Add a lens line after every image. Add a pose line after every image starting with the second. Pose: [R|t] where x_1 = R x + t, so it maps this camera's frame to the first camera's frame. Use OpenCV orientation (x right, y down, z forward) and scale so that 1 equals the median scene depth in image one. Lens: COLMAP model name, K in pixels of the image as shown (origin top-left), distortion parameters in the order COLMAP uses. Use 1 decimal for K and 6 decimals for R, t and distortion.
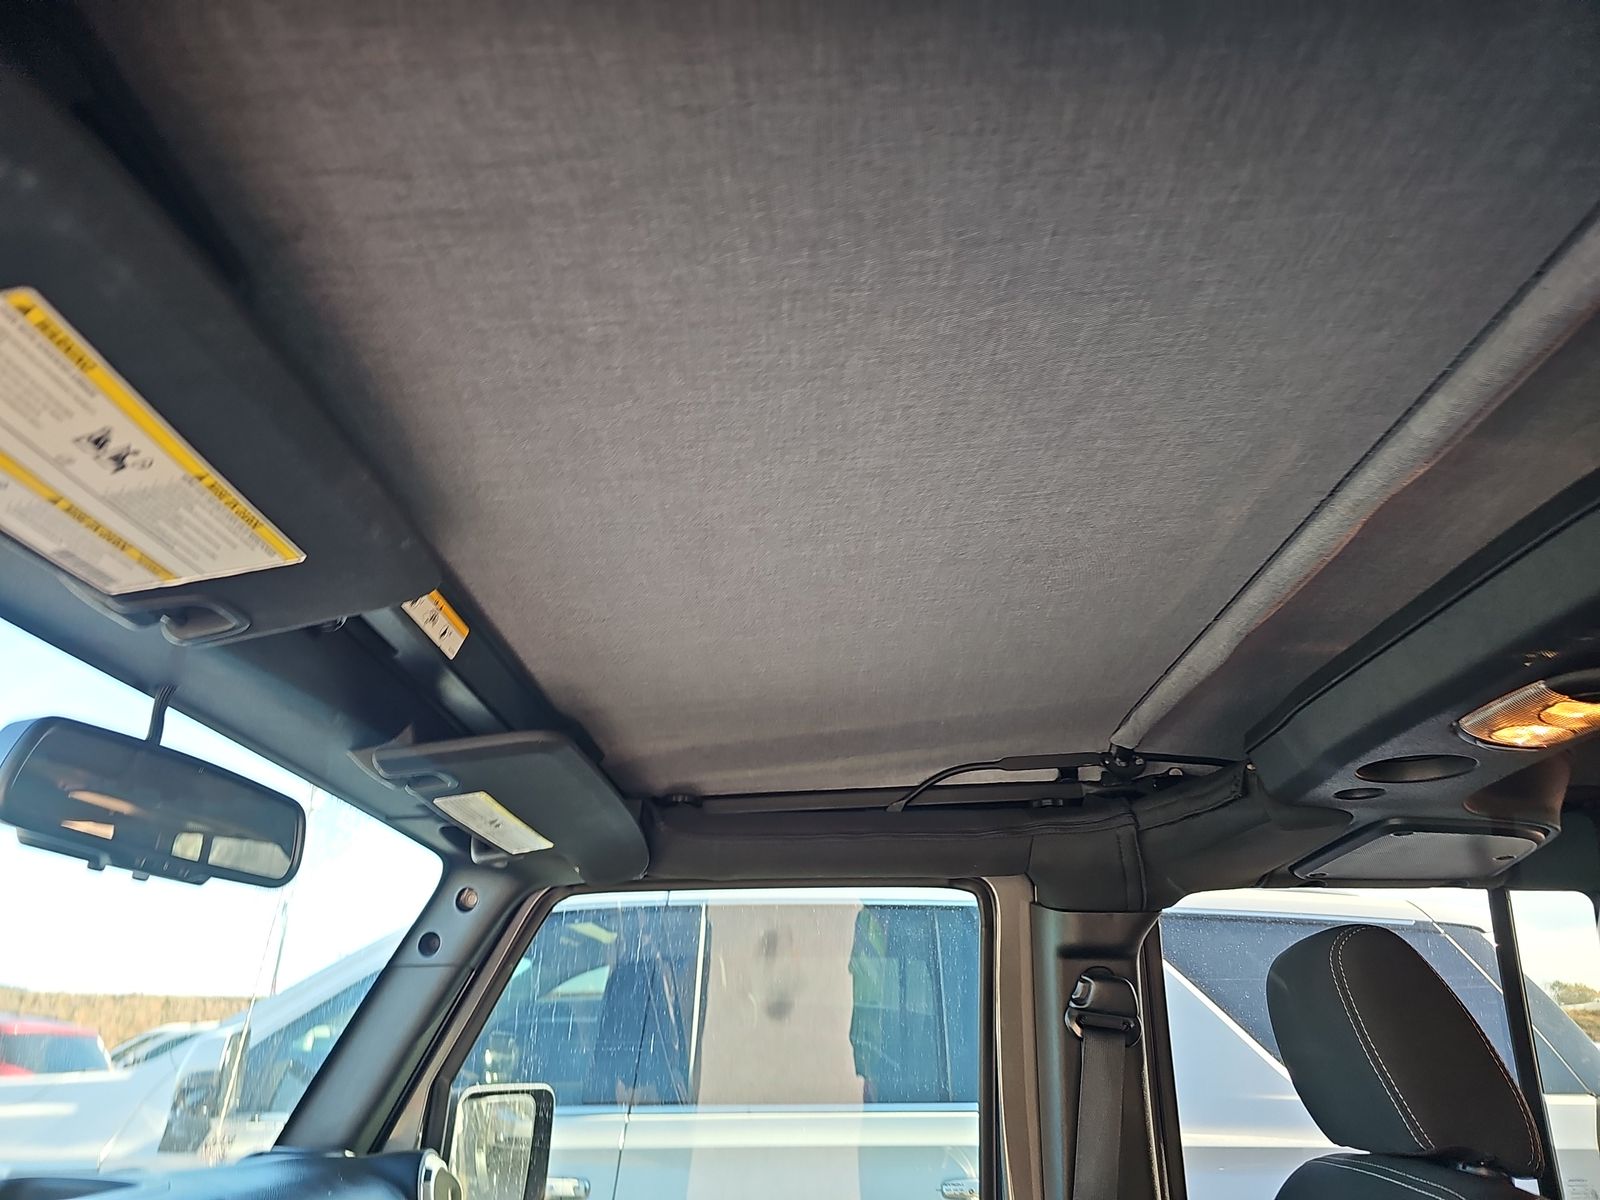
lens RADIAL K [[1165.6, 0, 794.3], [0, 1165.6, 579.3], [0, 0, 1]] dist [0.050813, -0.070217]
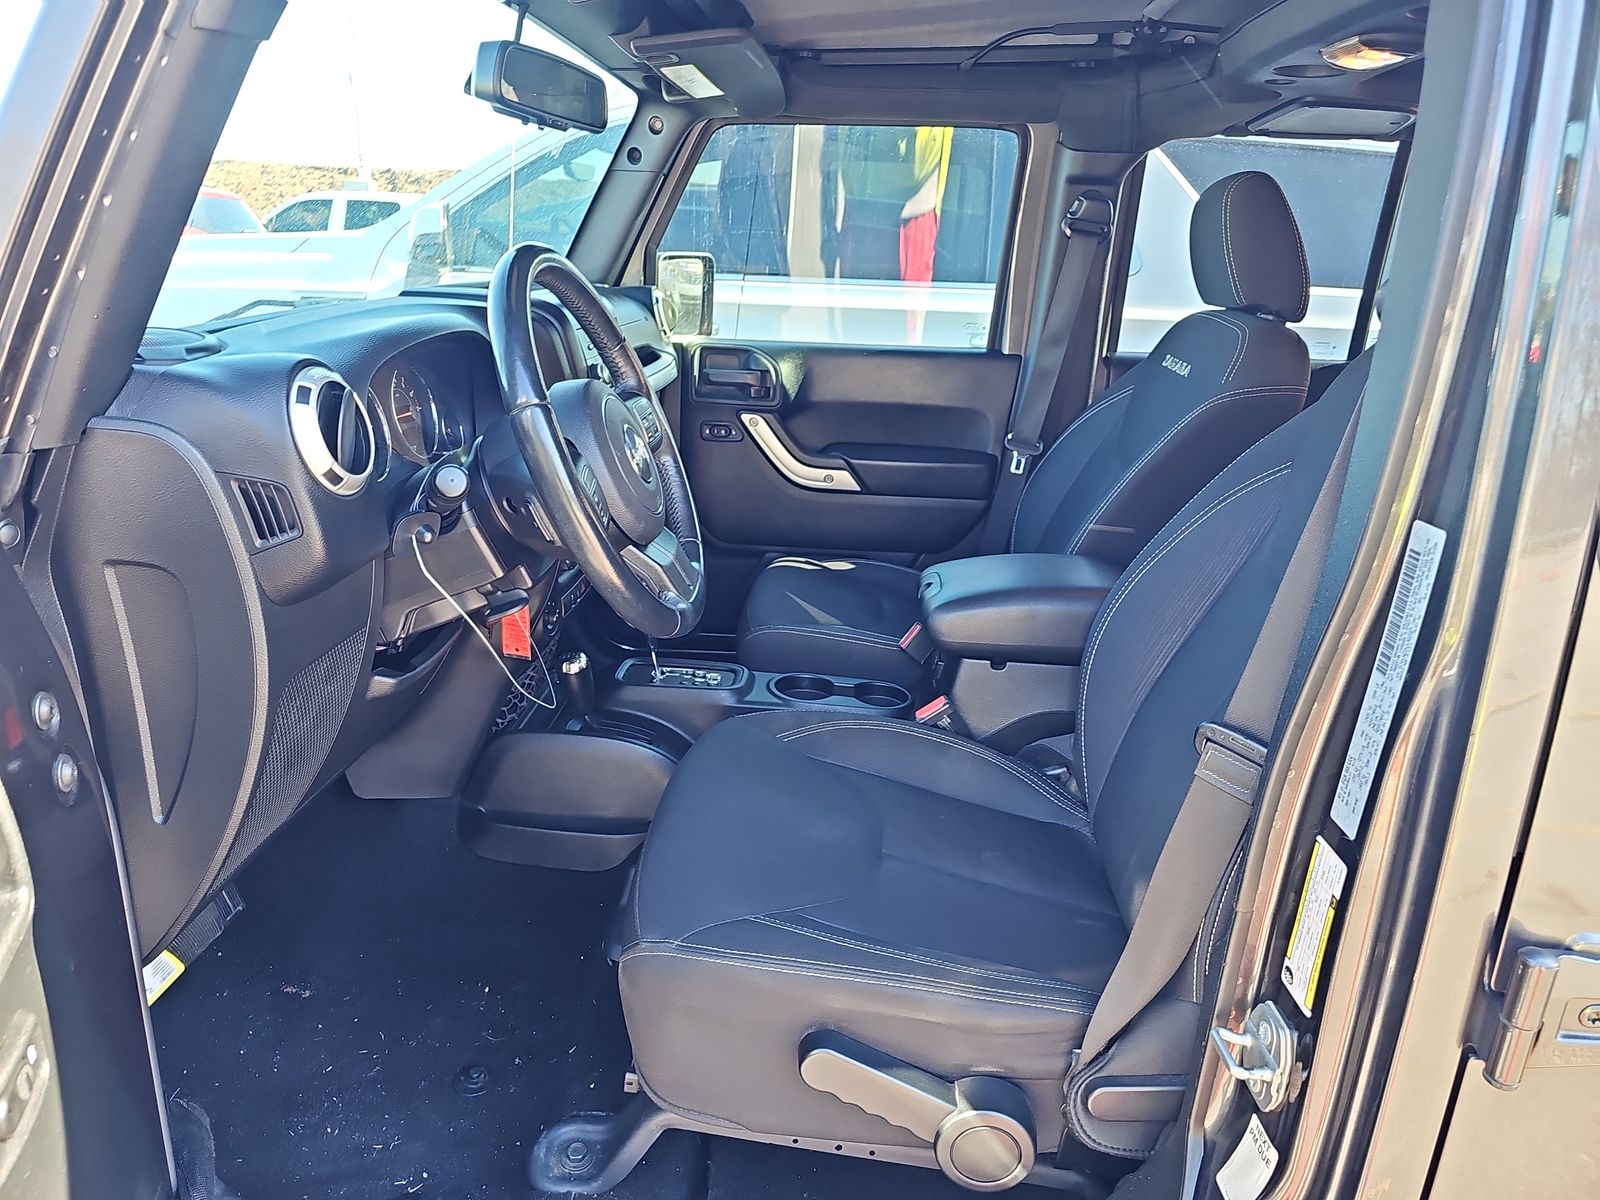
lens RADIAL K [[1165.6, 0, 794.3], [0, 1165.6, 579.3], [0, 0, 1]] dist [0.050813, -0.070217]
pose [[0.997889, 0.053355, -0.037028, -0.030473], [-0.019350, 0.788506, 0.614723, -0.174811], [0.061995, -0.612709, 0.787873, -0.459651]]
